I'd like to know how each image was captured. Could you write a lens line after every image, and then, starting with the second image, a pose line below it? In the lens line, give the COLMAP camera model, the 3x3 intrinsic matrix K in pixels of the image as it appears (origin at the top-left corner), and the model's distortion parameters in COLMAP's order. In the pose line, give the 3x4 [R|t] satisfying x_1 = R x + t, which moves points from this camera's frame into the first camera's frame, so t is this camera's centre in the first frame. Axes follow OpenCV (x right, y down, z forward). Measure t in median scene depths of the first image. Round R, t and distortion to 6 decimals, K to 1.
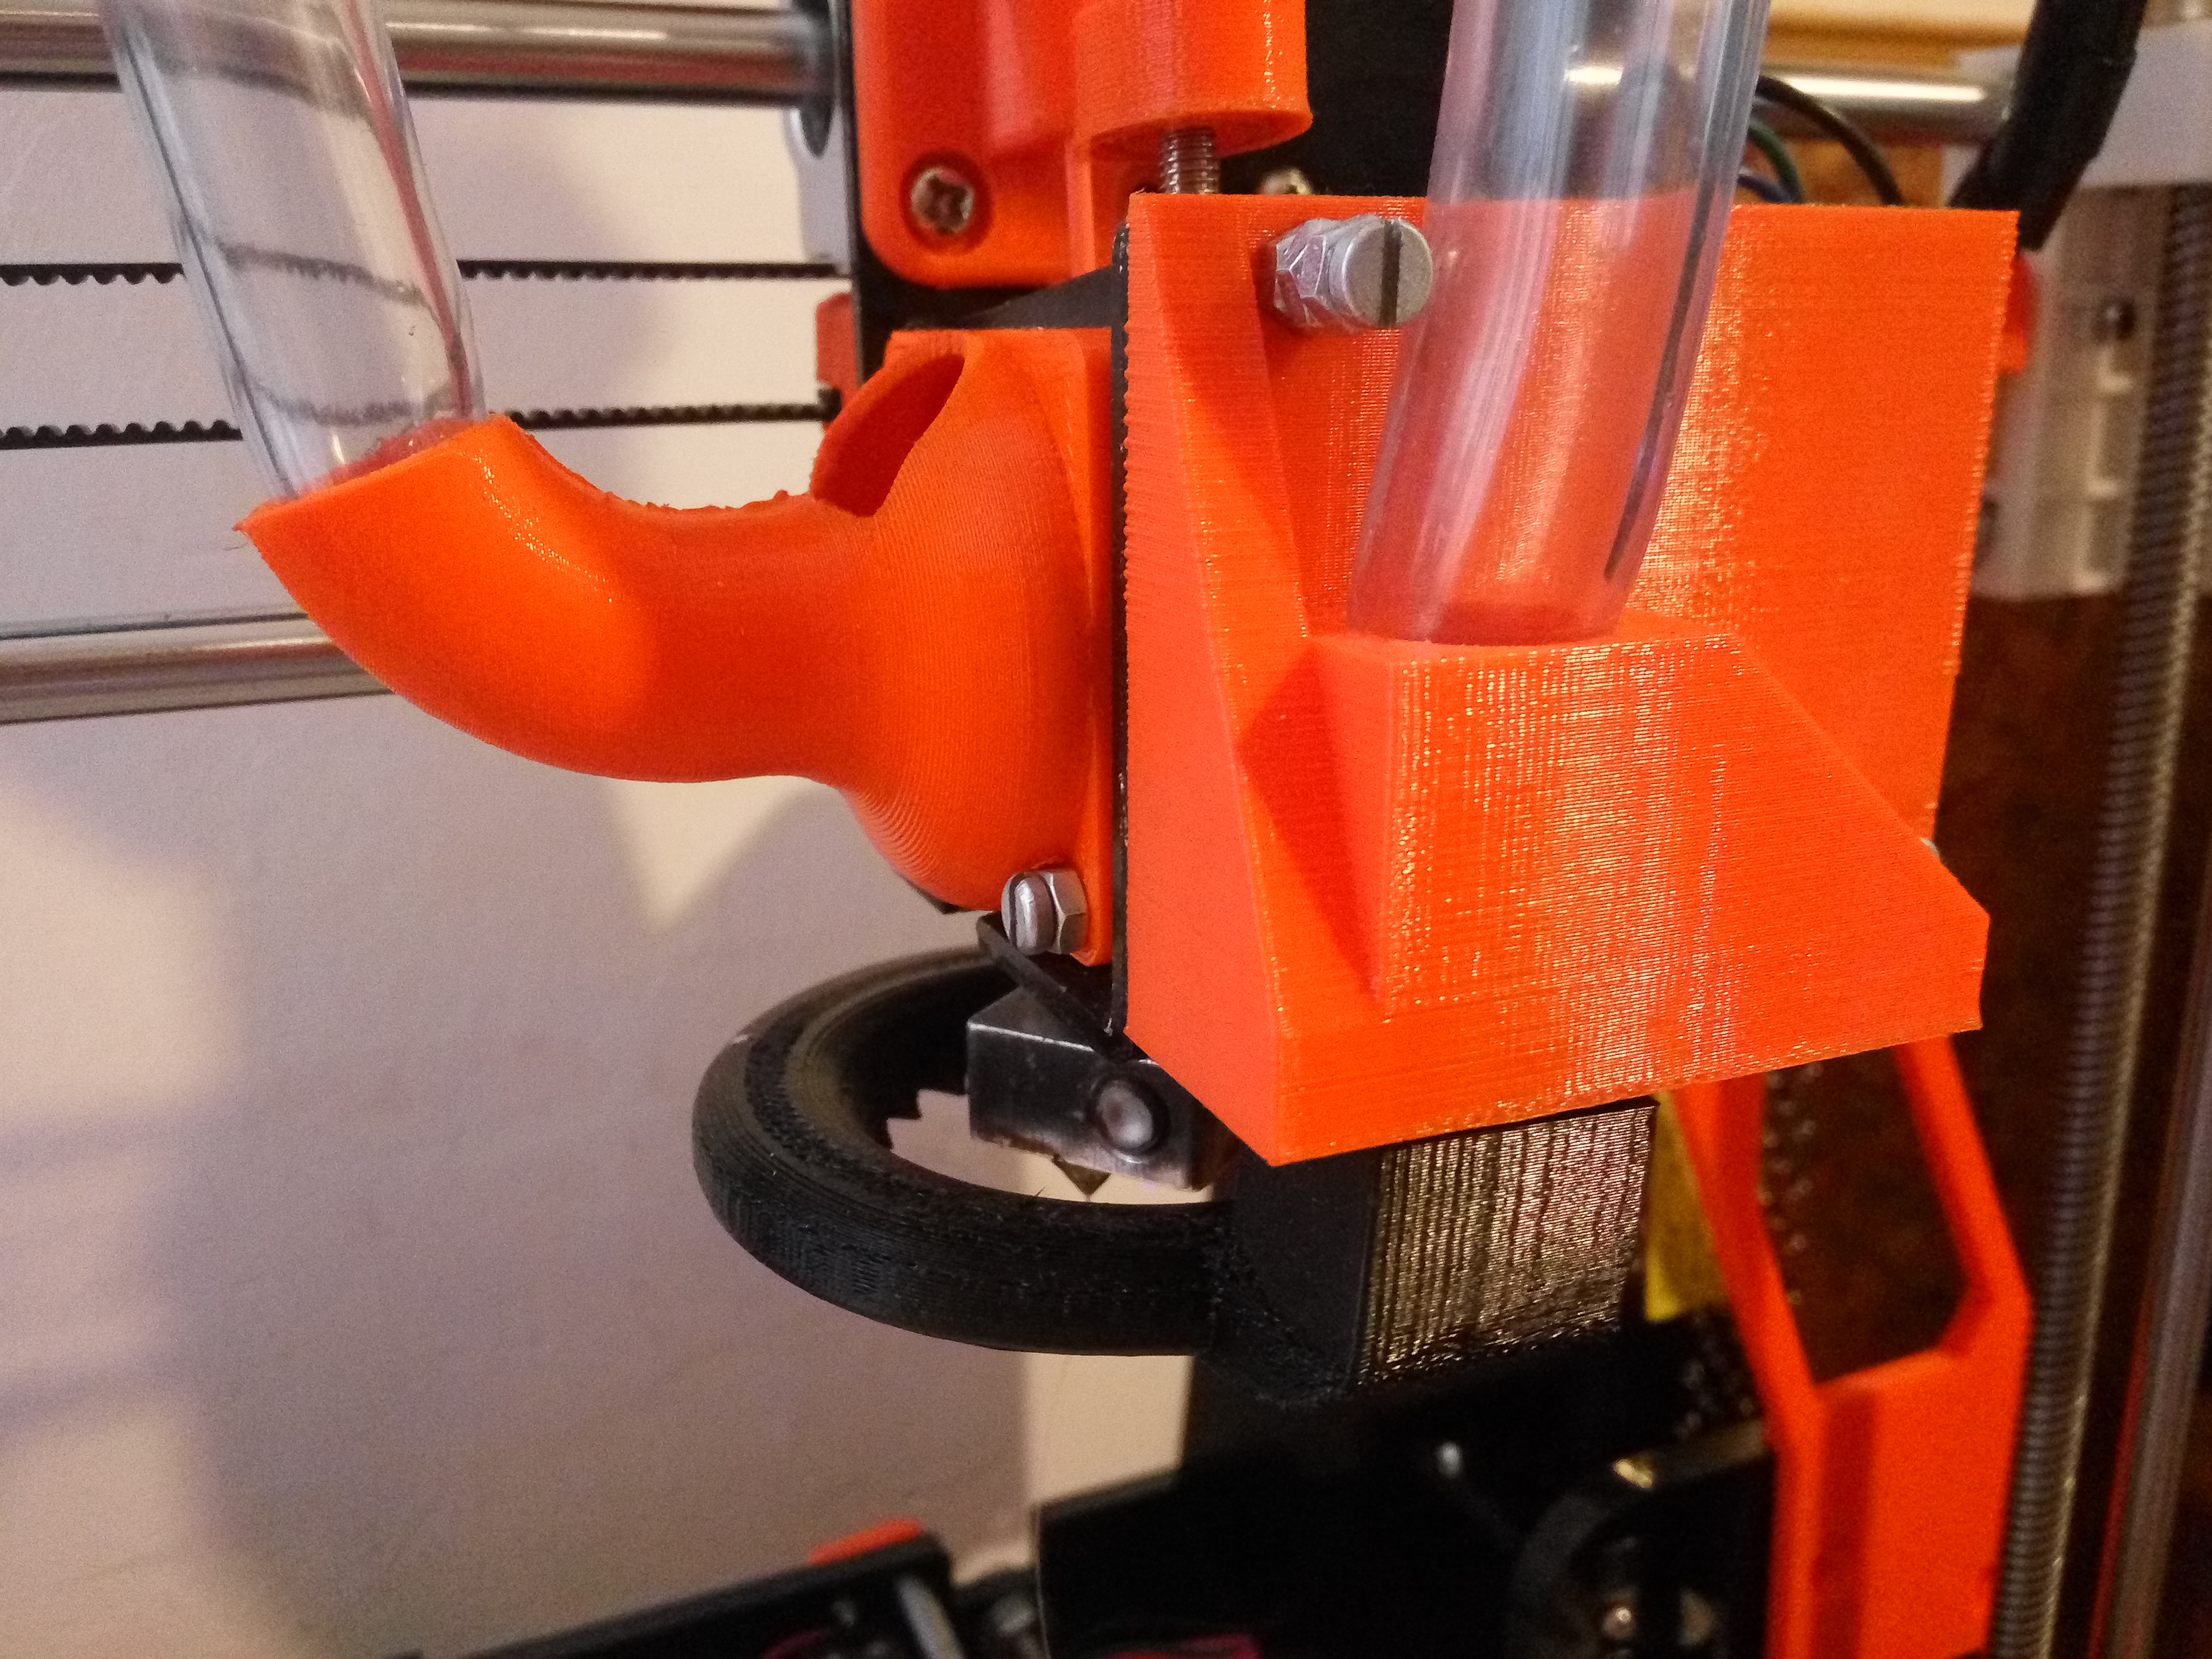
lens RADIAL K [[1814.8, 0, 1109.0], [0, 1814.8, 840.7], [0, 0, 1]] dist [0.053110, -0.049510]
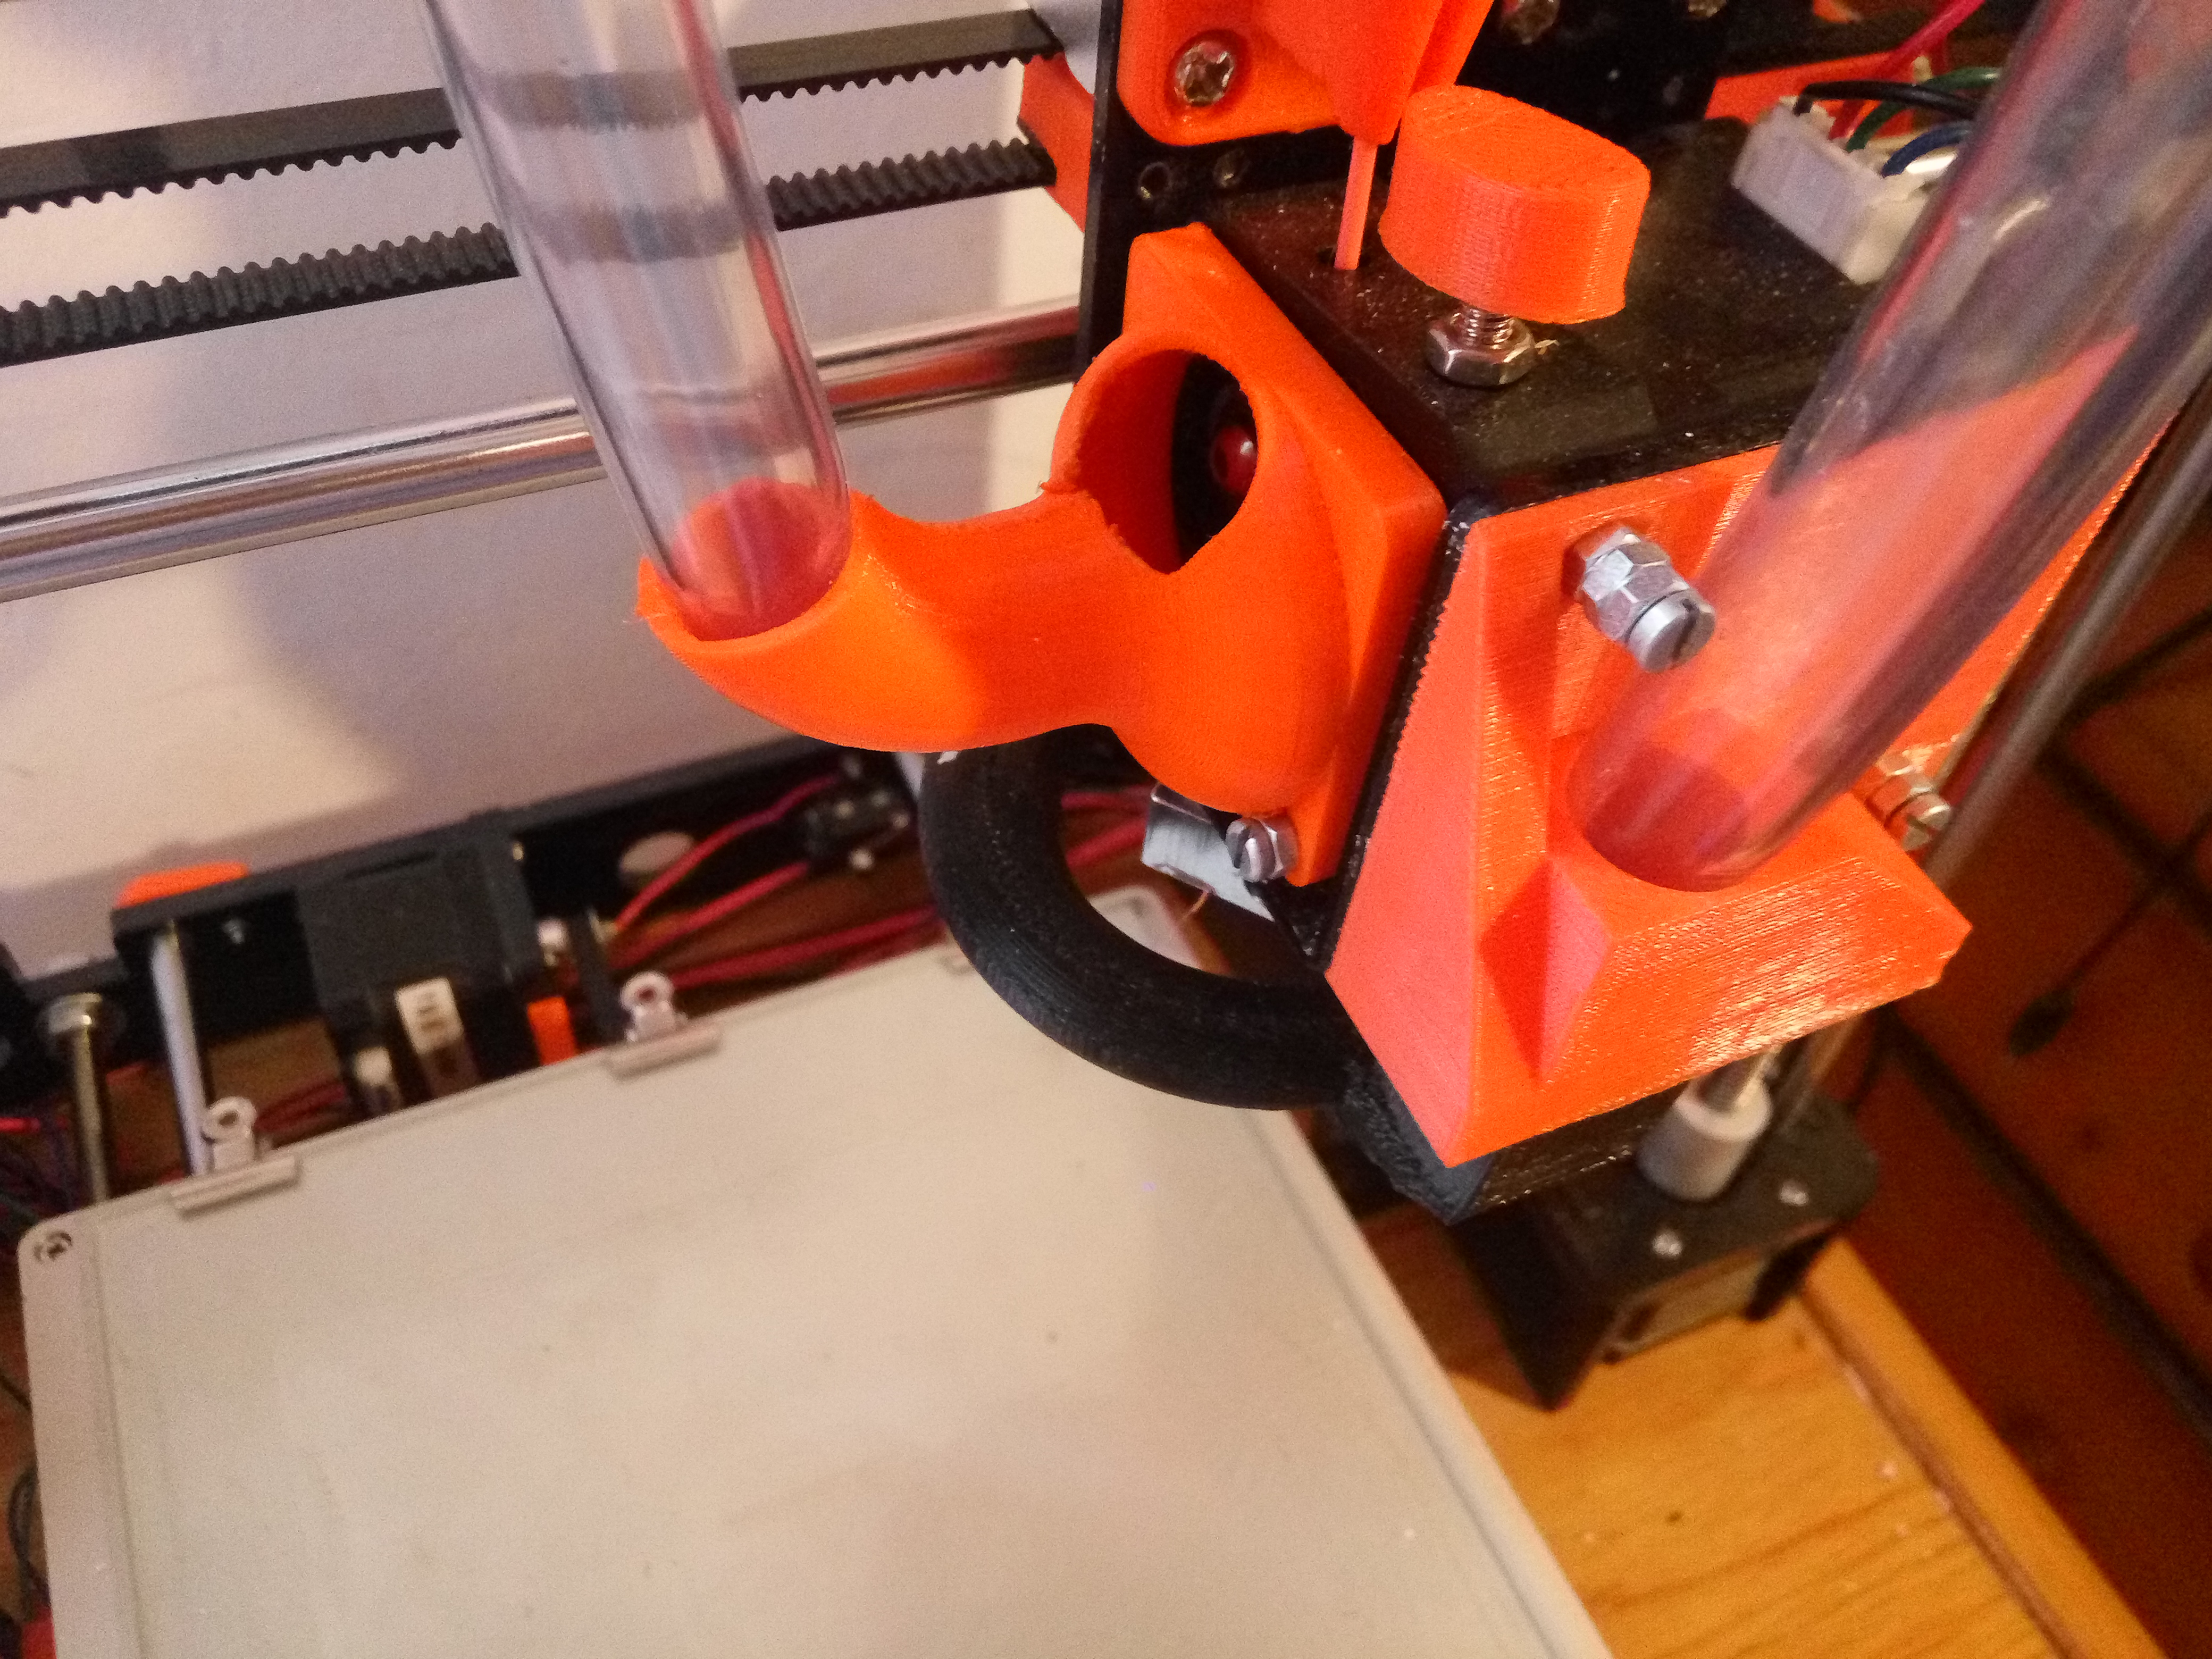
lens RADIAL K [[1814.8, 0, 1100.2], [0, 1814.8, 825.3], [0, 0, 1]] dist [0.053110, -0.049510]
pose [[0.995763, 0.042835, 0.081365, -0.255029], [-0.080109, 0.838516, 0.538955, -0.656091], [-0.045140, -0.543190, 0.838395, -0.049307]]
